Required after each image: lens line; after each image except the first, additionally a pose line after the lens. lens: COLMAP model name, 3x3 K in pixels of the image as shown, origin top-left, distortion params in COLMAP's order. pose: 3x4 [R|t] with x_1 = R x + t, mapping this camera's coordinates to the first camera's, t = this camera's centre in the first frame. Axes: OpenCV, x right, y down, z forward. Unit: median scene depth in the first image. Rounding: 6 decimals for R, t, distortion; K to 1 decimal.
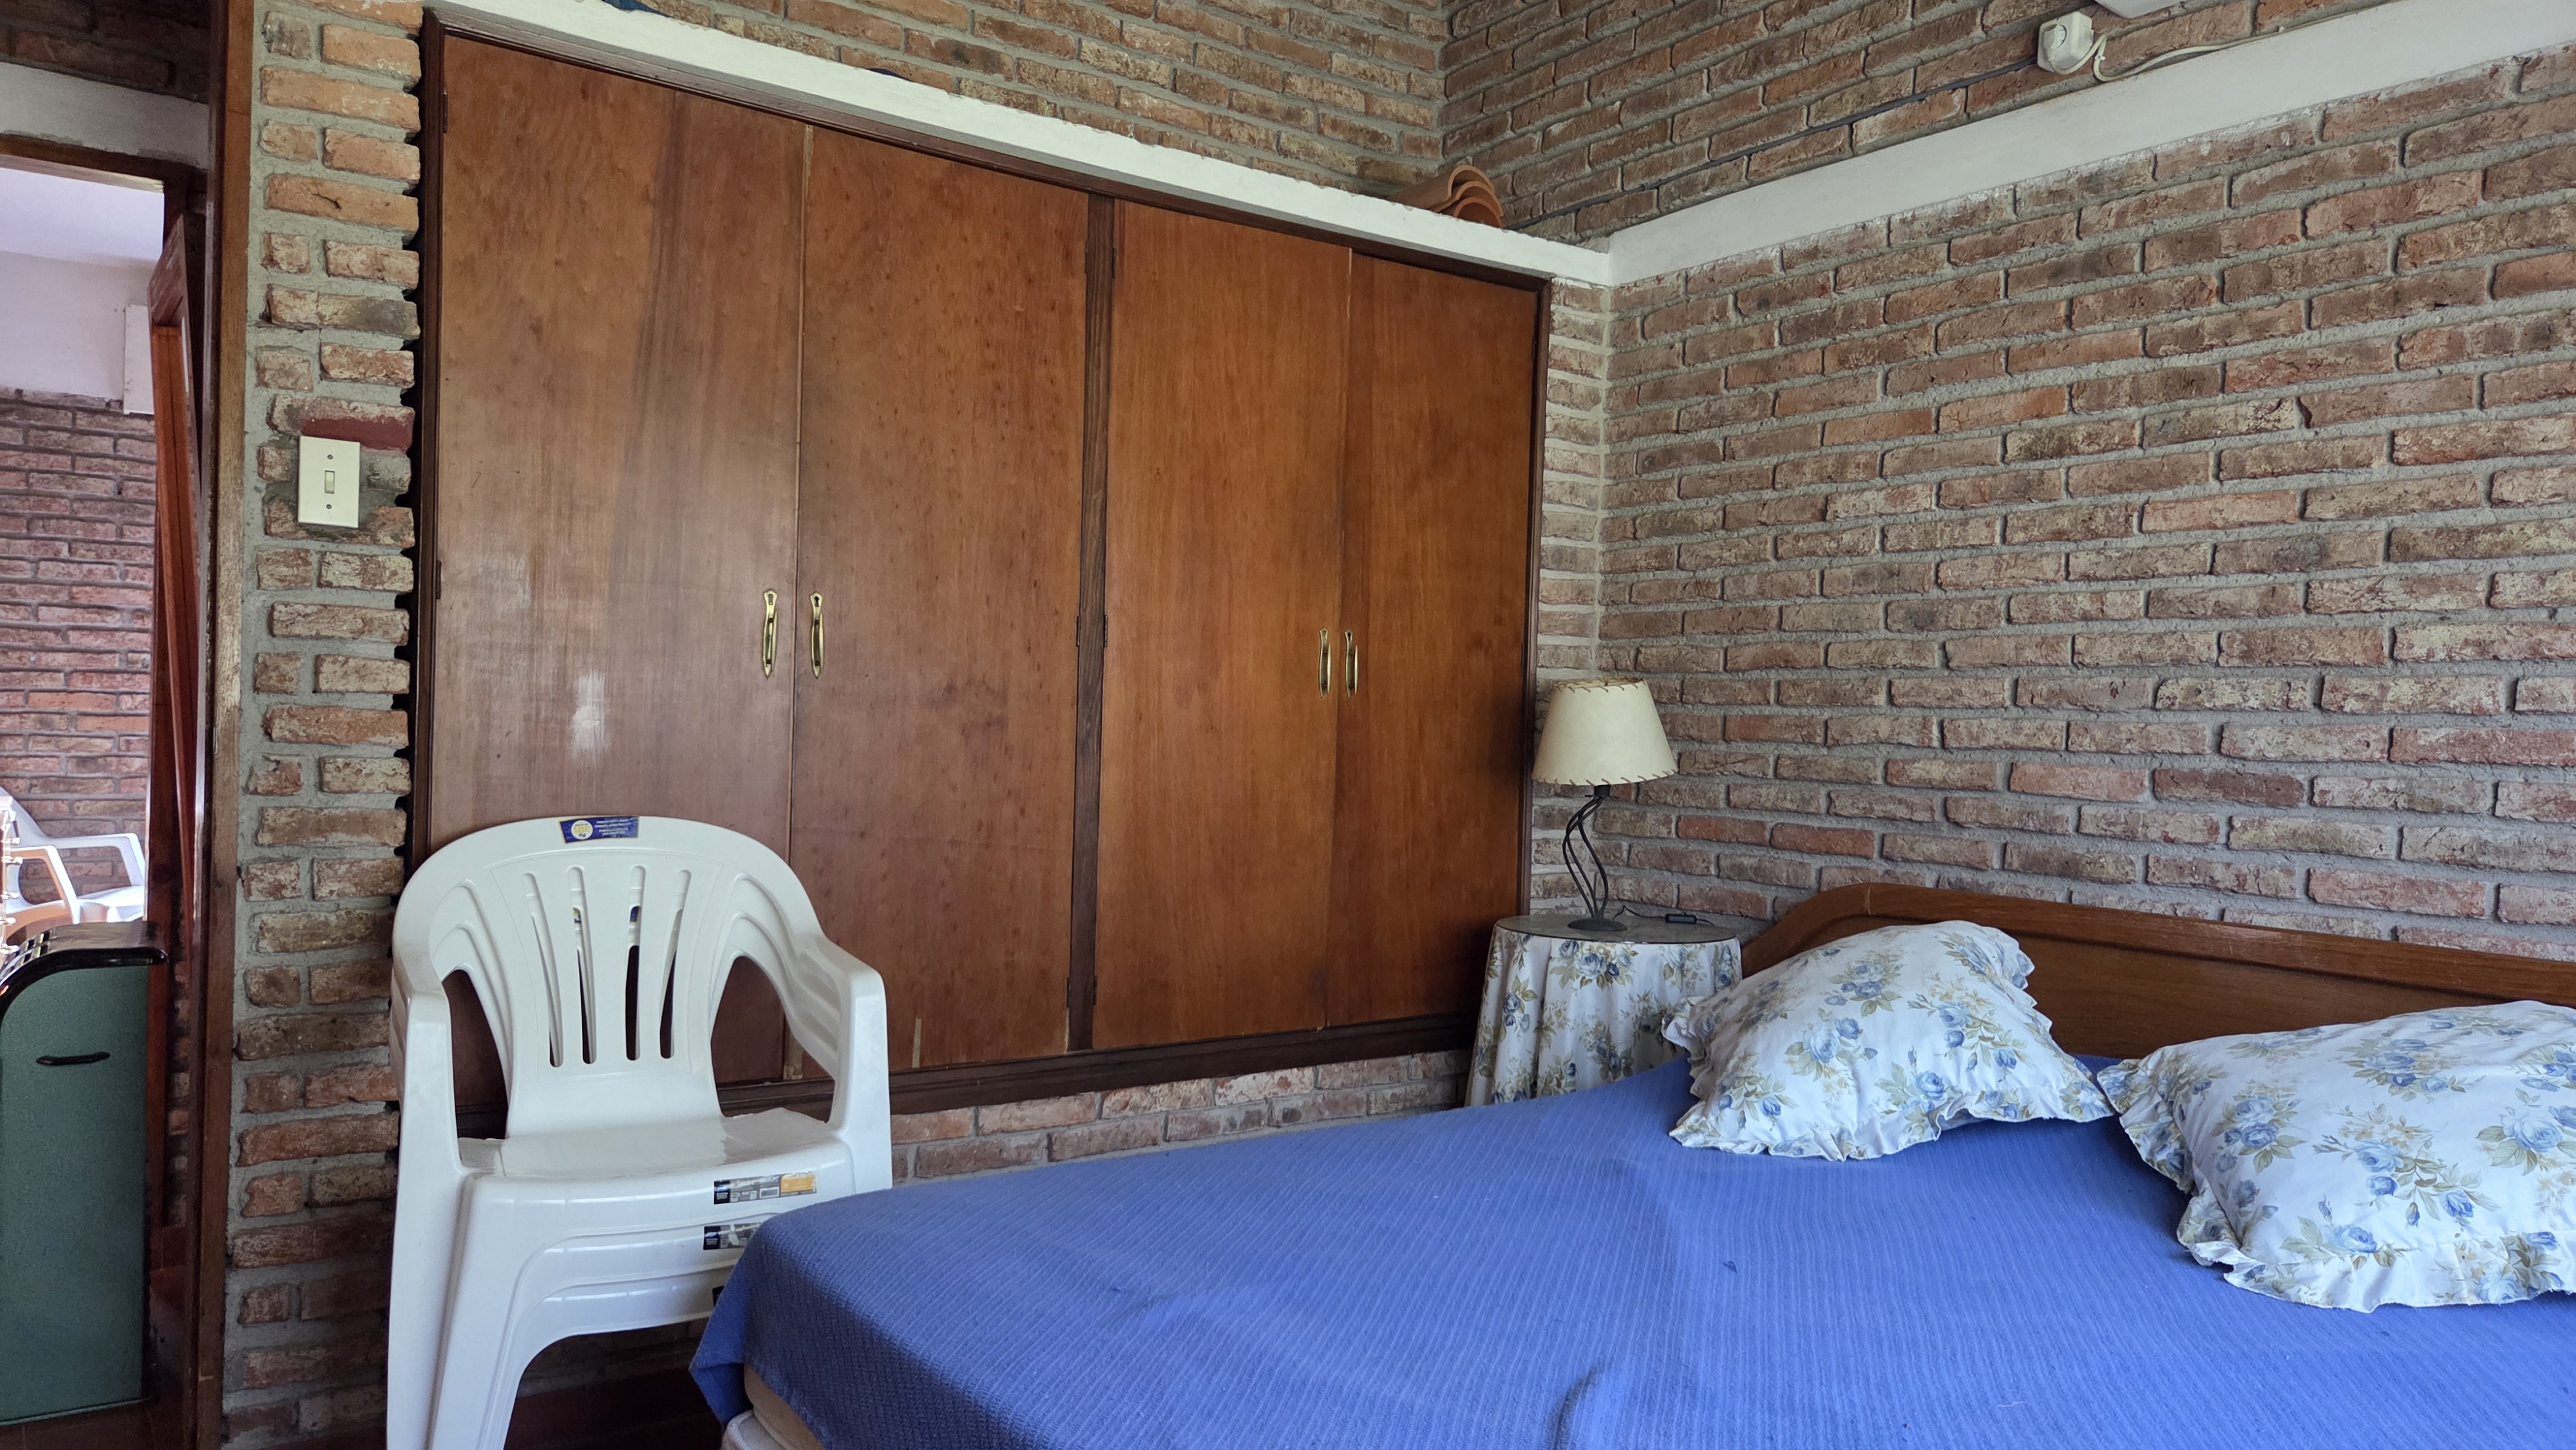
lens RADIAL K [[1699.0, 0, 1300.2], [0, 1699.0, 728.7], [0, 0, 1]] dist [0.047924, -0.008176]
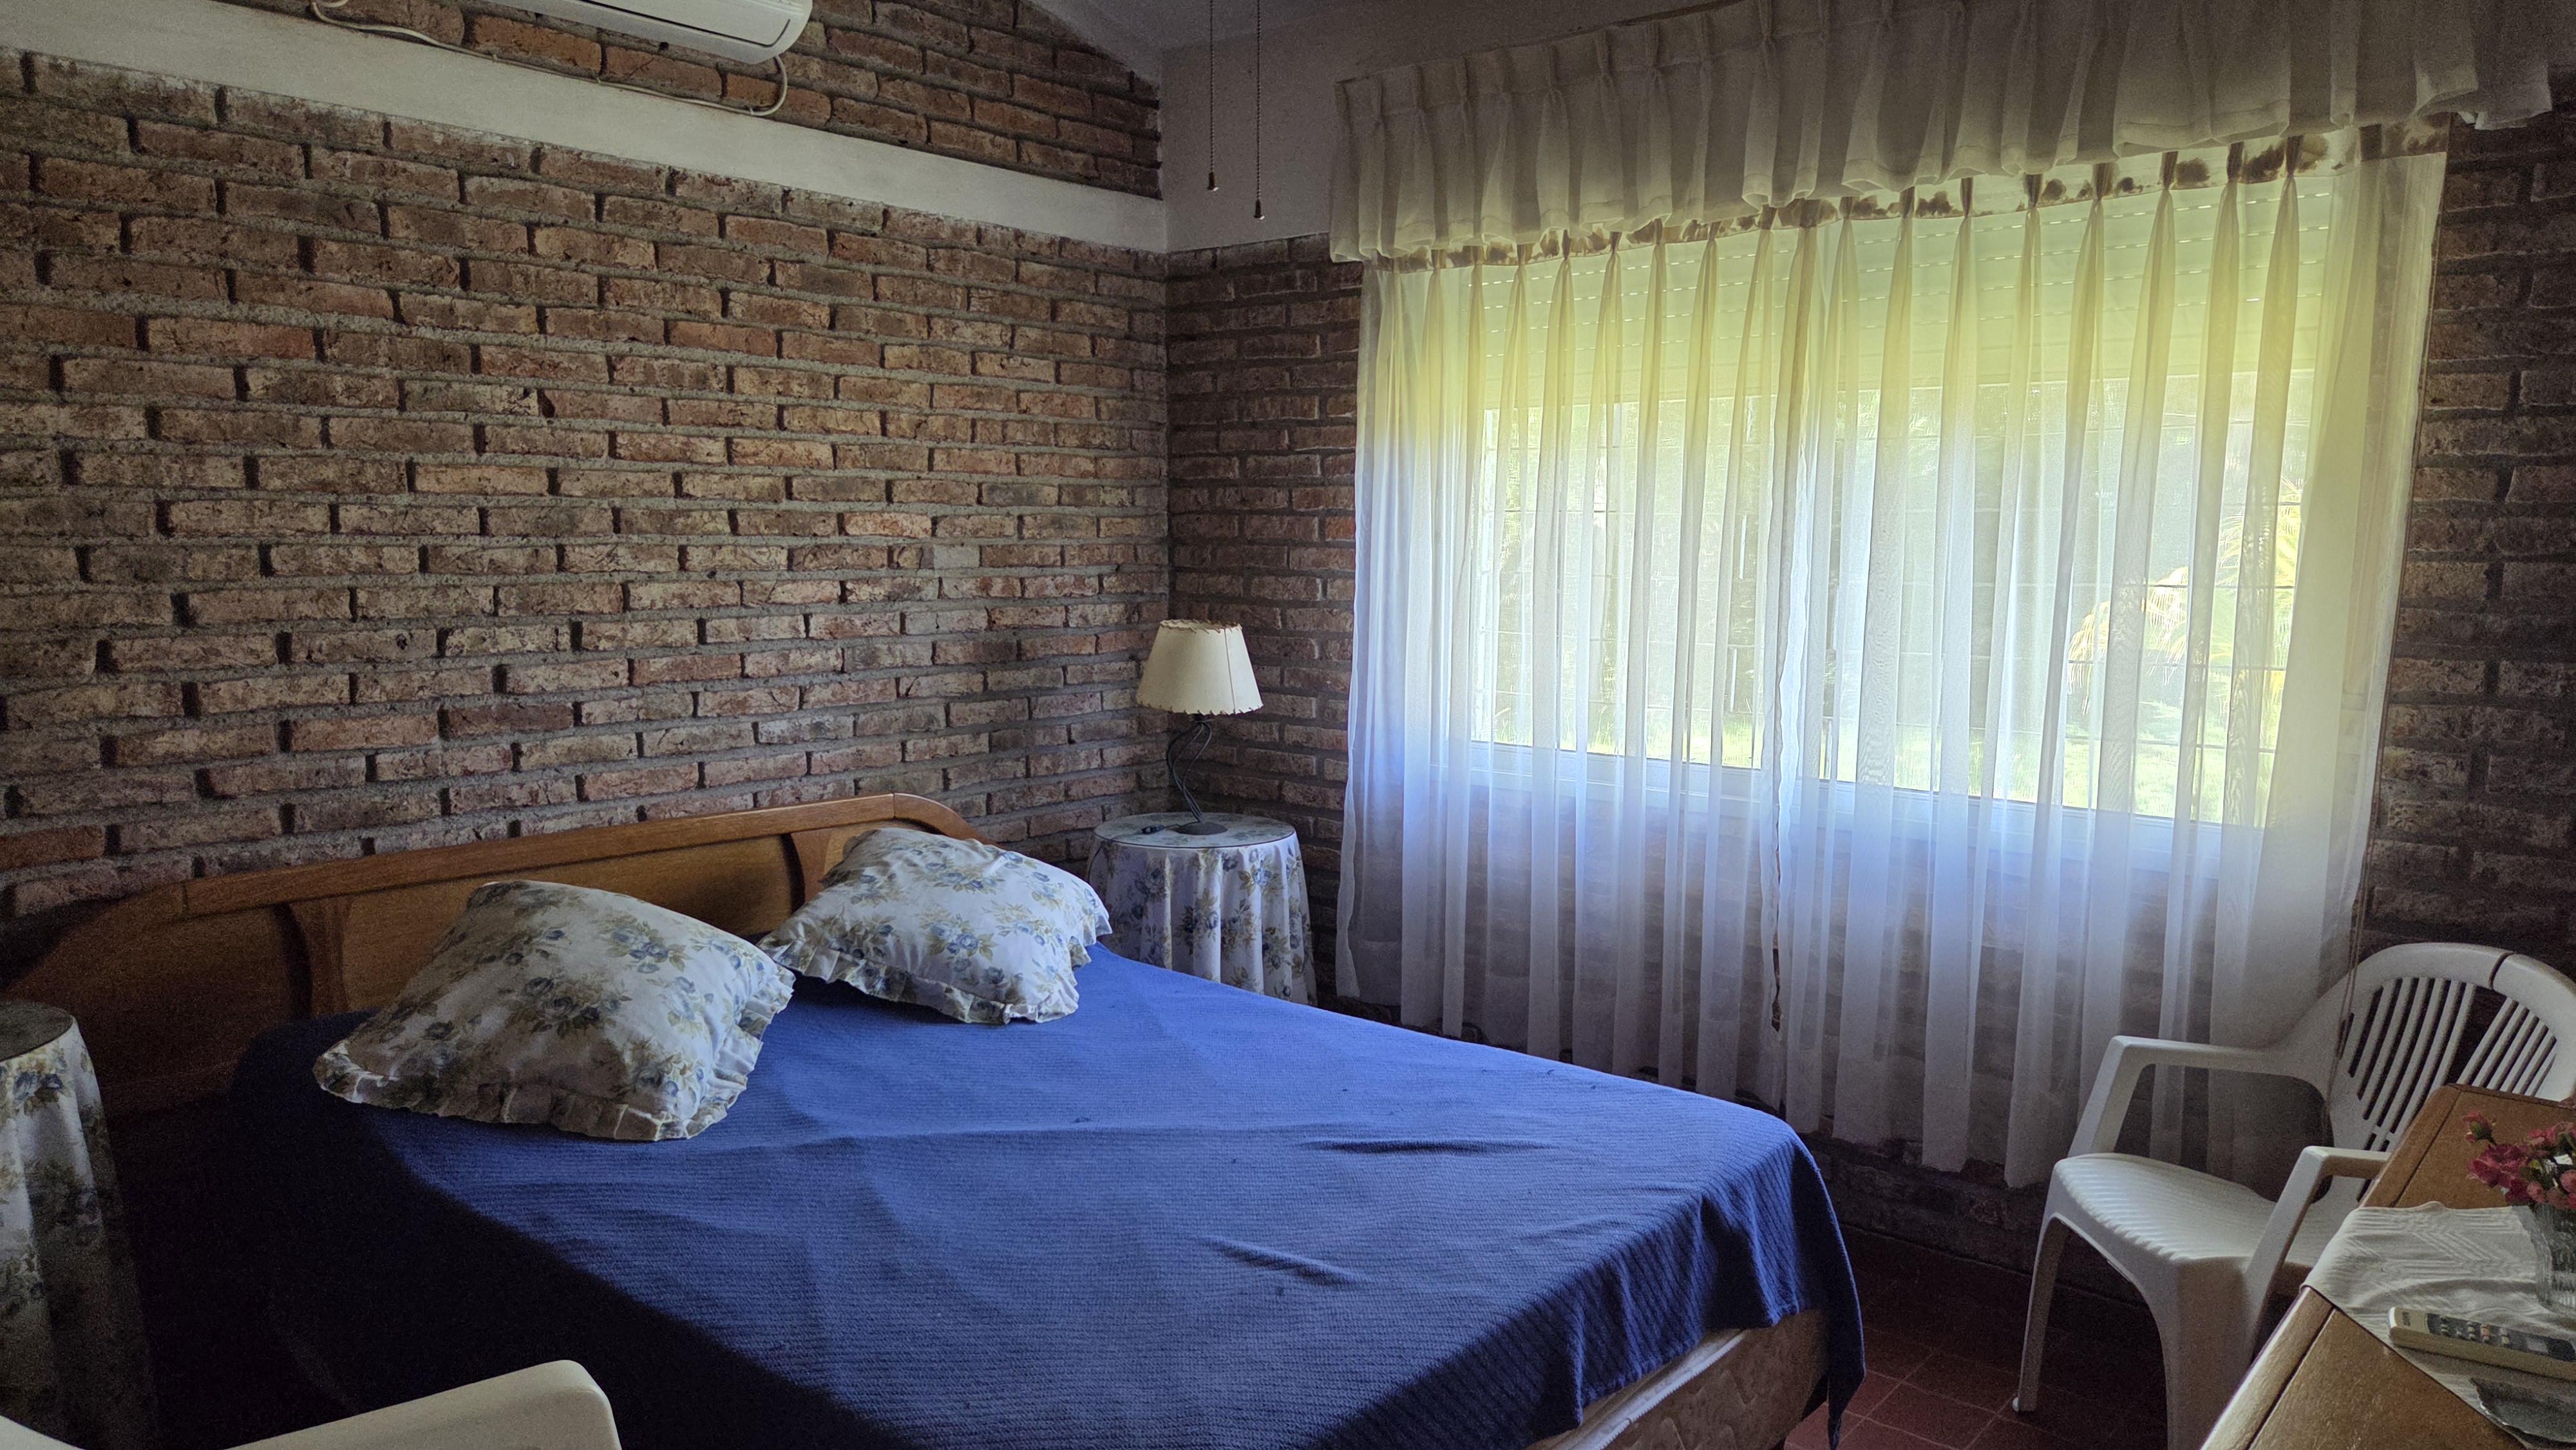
lens RADIAL K [[1699.0, 0, 1300.6], [0, 1699.0, 729.2], [0, 0, 1]] dist [0.047924, -0.008176]
pose [[-0.201298, -0.141058, 0.969320, -0.675905], [-0.001903, 0.989631, 0.143618, -0.124009], [-0.979528, 0.027065, -0.199479, 0.687797]]
